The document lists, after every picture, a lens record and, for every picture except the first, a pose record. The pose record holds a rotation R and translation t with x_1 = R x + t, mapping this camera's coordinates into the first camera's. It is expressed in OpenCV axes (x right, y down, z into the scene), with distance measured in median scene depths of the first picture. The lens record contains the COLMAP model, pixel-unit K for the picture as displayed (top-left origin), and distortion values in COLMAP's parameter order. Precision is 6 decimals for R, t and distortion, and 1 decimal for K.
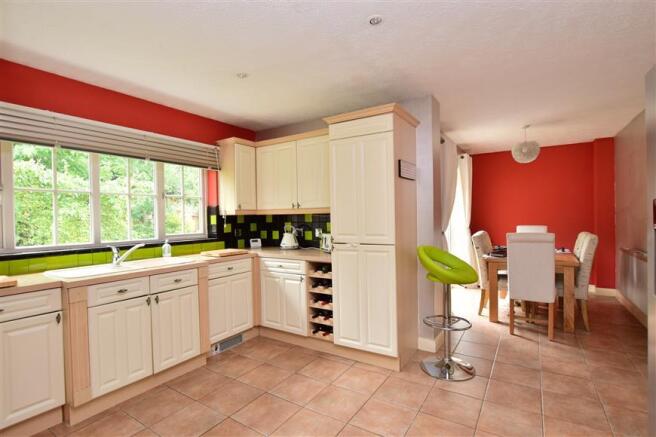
lens RADIAL K [[330.0, 0, 328.0], [0, 330.0, 218.5], [0, 0, 1]] dist [0.005090, 0.000353]
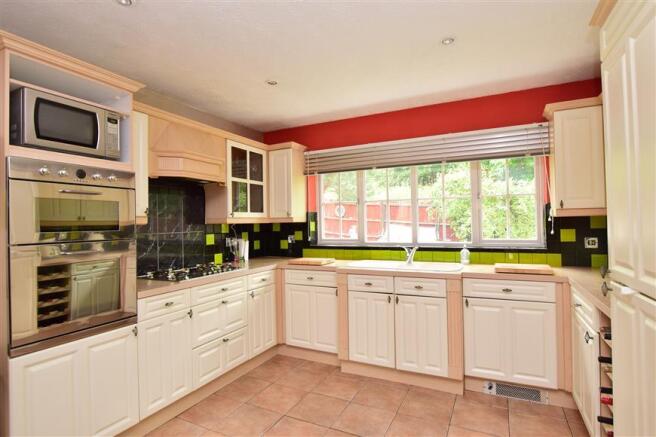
lens RADIAL K [[344.4, 0, 328.0], [0, 344.4, 218.5], [0, 0, 1]] dist [-0.006611, 0.000488]
pose [[0.105055, -0.000407, -0.994466, 0.512513], [0.006703, 0.999977, 0.000299, -0.015122], [0.994444, -0.006697, 0.105055, 0.620184]]
